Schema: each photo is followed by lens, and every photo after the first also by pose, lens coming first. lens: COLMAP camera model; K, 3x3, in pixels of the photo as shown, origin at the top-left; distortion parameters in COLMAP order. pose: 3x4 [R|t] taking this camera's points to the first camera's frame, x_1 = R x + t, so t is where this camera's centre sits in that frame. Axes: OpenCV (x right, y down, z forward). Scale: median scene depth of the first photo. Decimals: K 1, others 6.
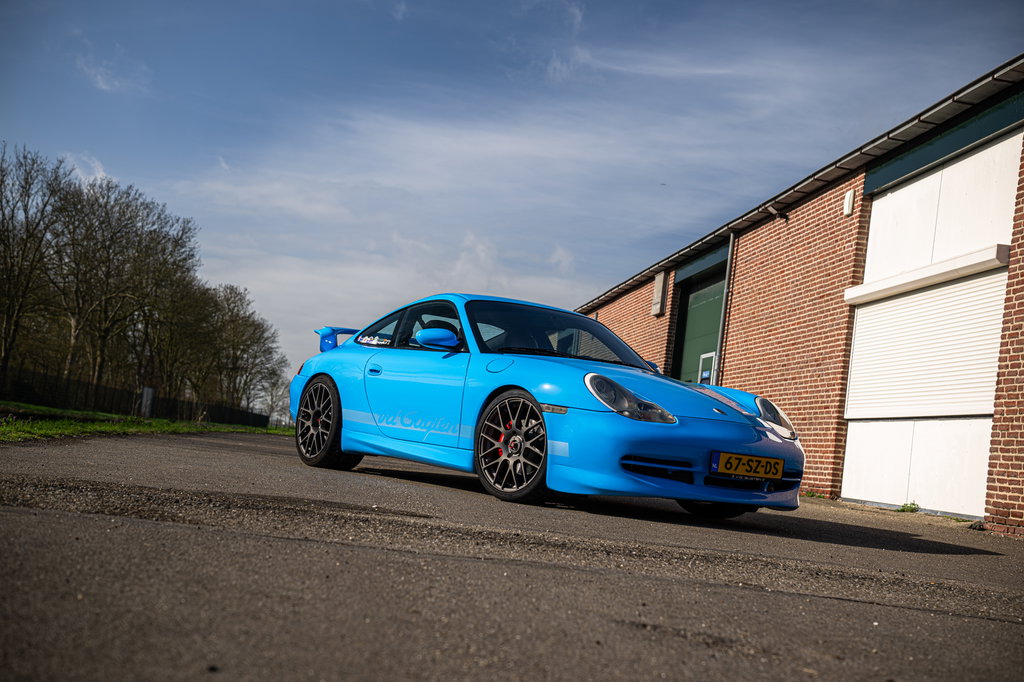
lens RADIAL K [[1368.7, 0, 512.0], [0, 1368.7, 341.0], [0, 0, 1]] dist [0.177778, -0.001952]
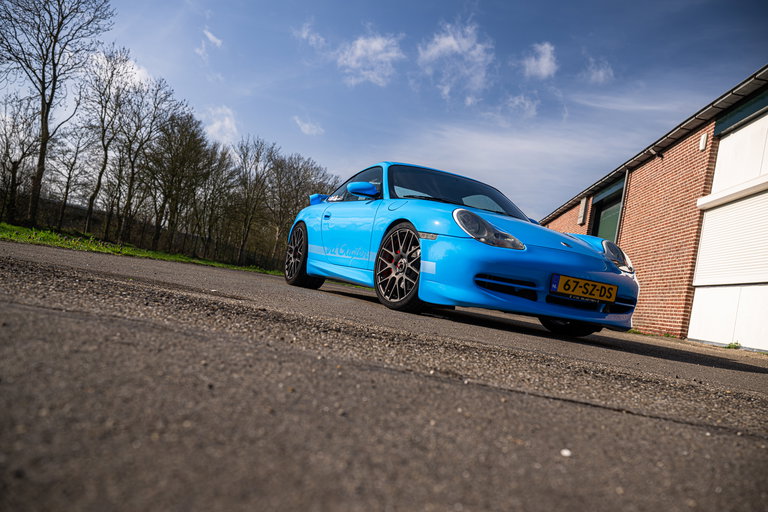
lens RADIAL K [[737.0, 0, 384.0], [0, 737.0, 256.0], [0, 0, 1]] dist [0.009926, 0.009344]
pose [[0.983364, 0.045710, -0.175803, 0.083419], [-0.044118, 0.998942, 0.012954, 0.046219], [0.176209, -0.004982, 0.984340, 0.256556]]
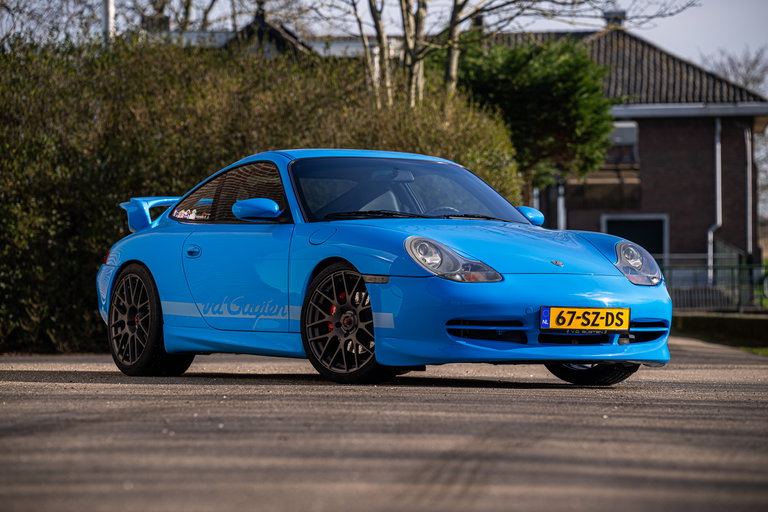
lens RADIAL K [[3194.2, 0, 384.0], [0, 3194.2, 256.0], [0, 0, 1]] dist [2.313131, 0.533069]
pose [[0.992204, -0.098512, -0.076329, 0.155062], [0.101686, 0.994057, 0.038865, -0.038272], [0.072047, -0.046323, 0.996325, -0.893249]]
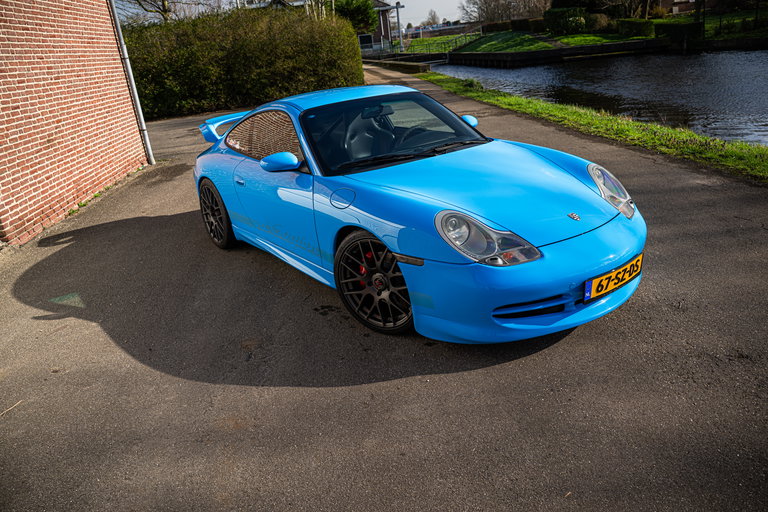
lens RADIAL K [[574.8, 0, 384.0], [0, 574.8, 256.0], [0, 0, 1]] dist [-0.040615, -0.000067]
pose [[0.977965, -0.206817, -0.028482, 0.019789], [0.200651, 0.893474, 0.401800, -0.087751], [-0.057651, -0.398661, 0.915285, 0.483536]]
